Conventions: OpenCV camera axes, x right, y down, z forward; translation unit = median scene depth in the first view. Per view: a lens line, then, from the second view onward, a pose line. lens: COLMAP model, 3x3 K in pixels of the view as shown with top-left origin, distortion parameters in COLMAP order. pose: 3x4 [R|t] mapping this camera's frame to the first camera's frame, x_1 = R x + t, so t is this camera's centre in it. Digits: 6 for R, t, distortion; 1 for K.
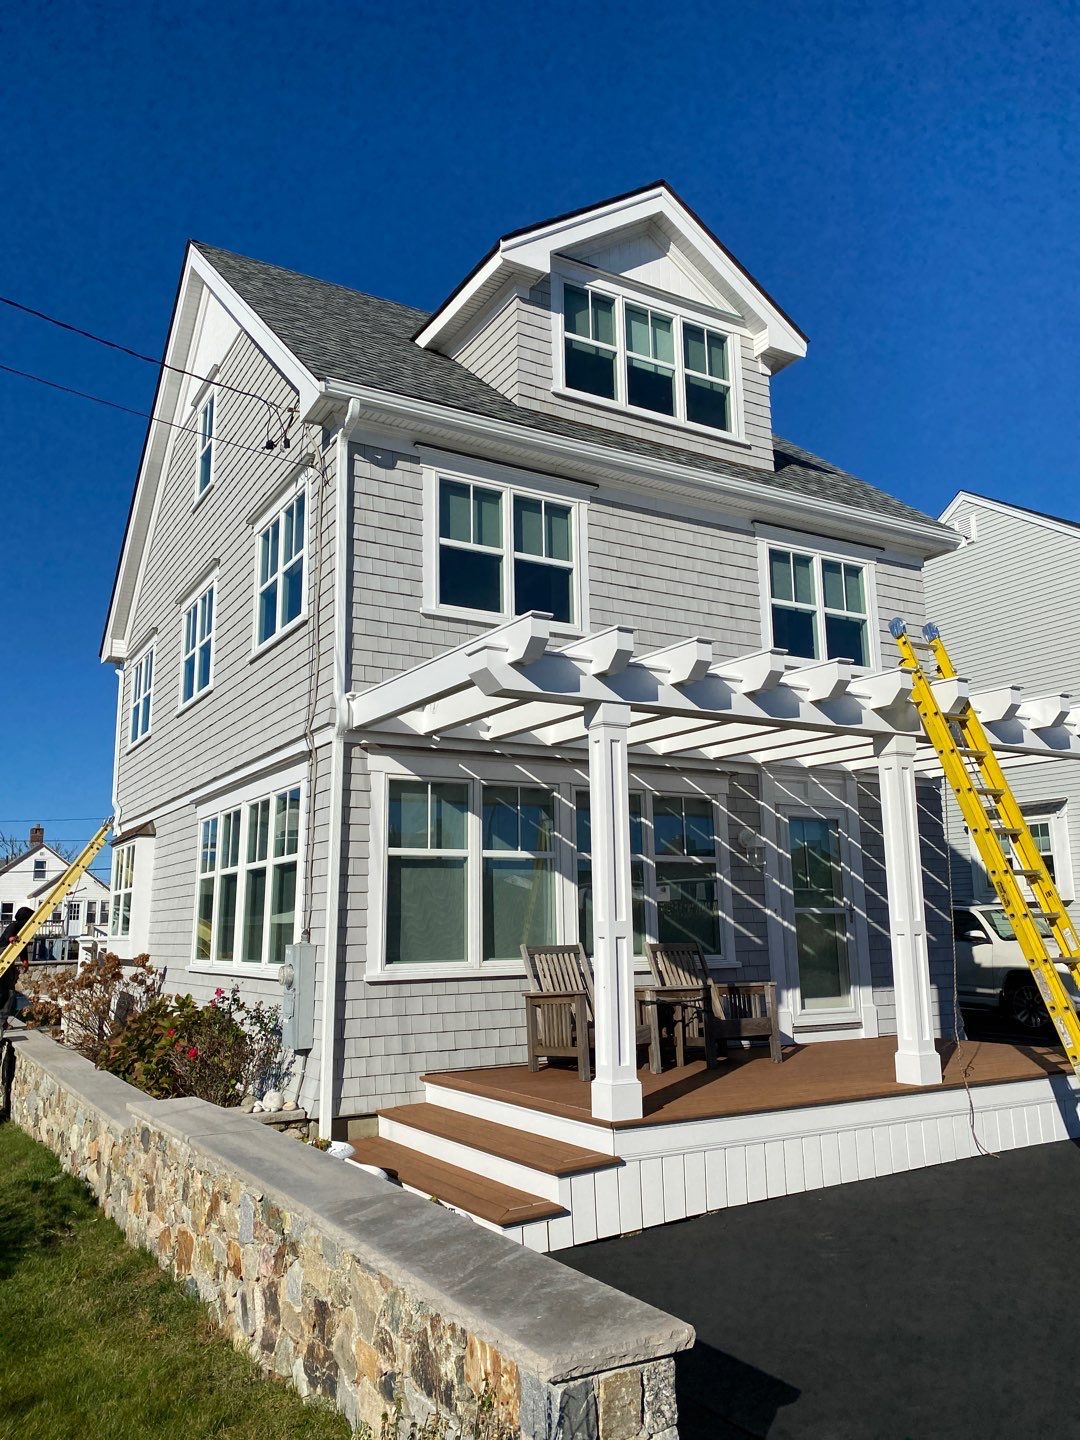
lens RADIAL K [[1086.7, 0, 550.4], [0, 1086.7, 712.6], [0, 0, 1]] dist [0.038347, -0.049188]
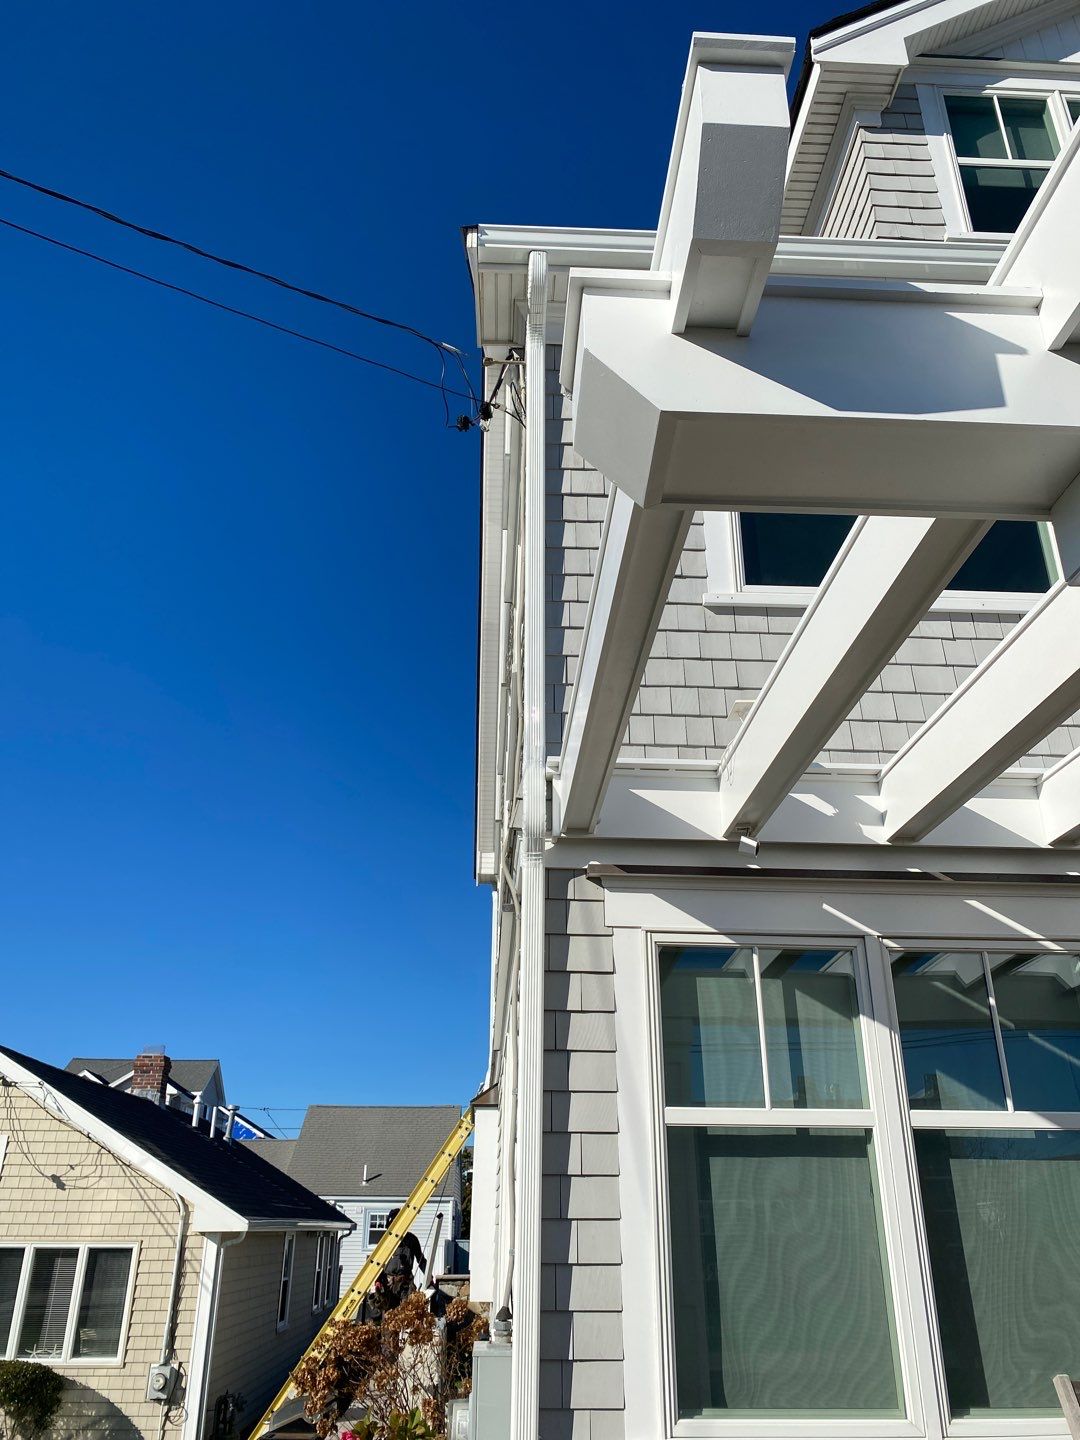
lens RADIAL K [[1086.7, 0, 533.7], [0, 1086.7, 714.6], [0, 0, 1]] dist [0.038347, -0.049188]
pose [[0.878031, -0.181520, -0.442846, 0.023683], [0.071510, 0.964656, -0.253625, 0.078848], [0.473232, 0.191022, 0.859978, 0.560888]]
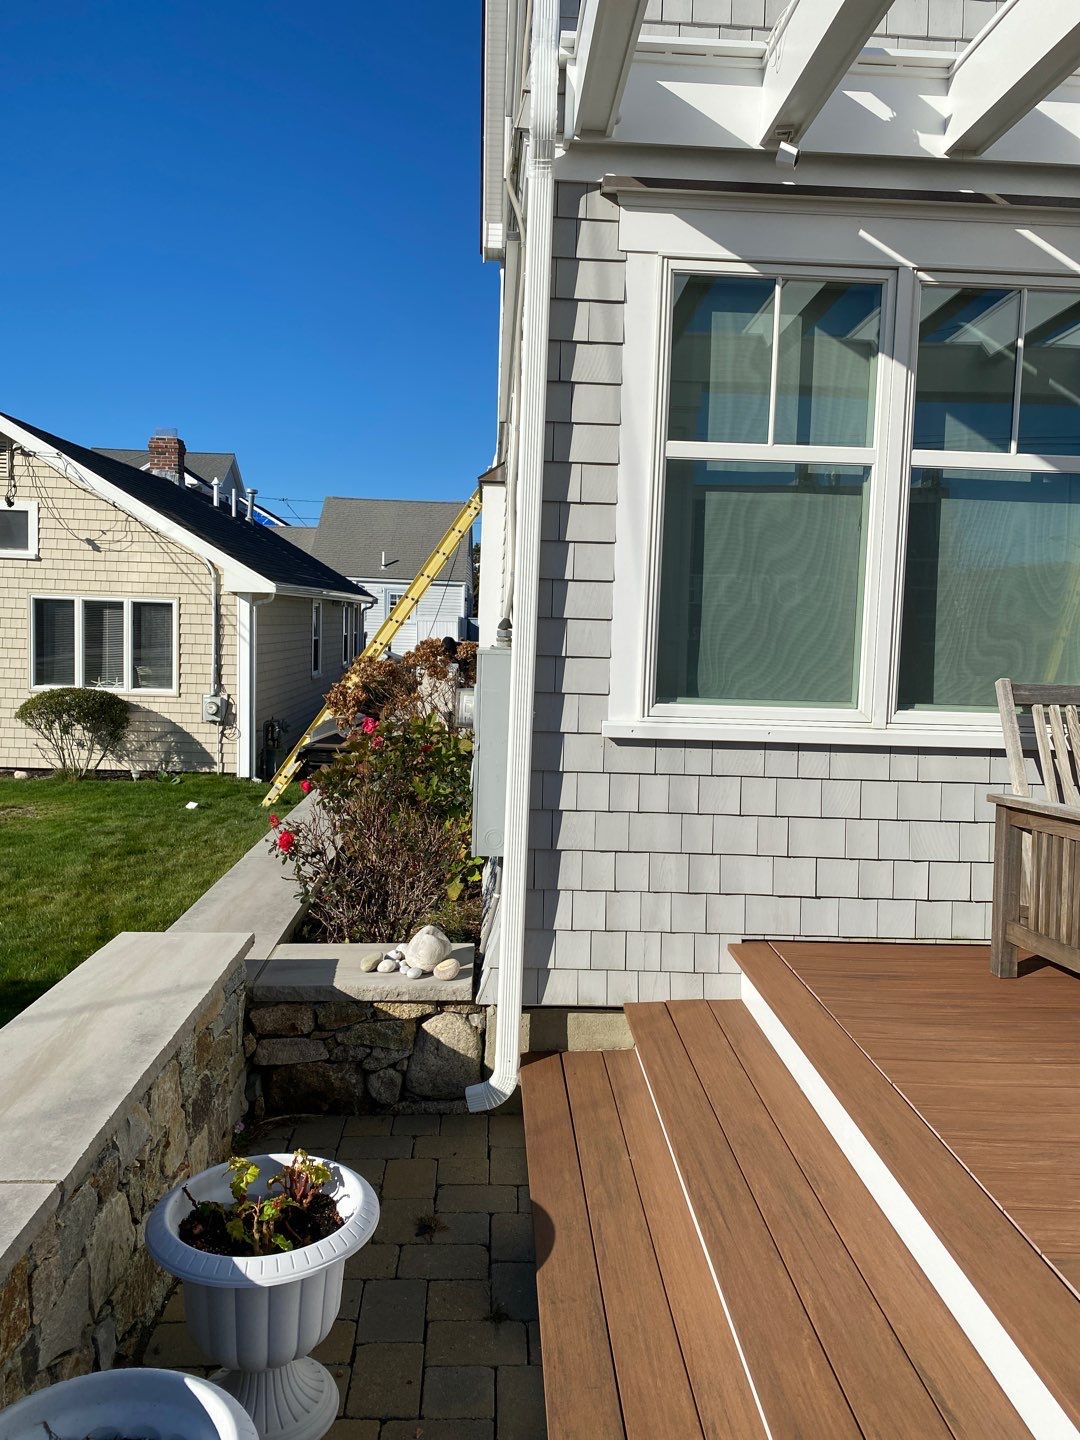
lens RADIAL K [[1086.7, 0, 532.5], [0, 1086.7, 711.7], [0, 0, 1]] dist [0.038347, -0.049188]
pose [[0.874065, 0.085584, -0.478211, 0.018864], [0.050403, 0.963072, 0.264483, 0.108116], [0.483188, -0.255279, 0.837474, 0.572037]]
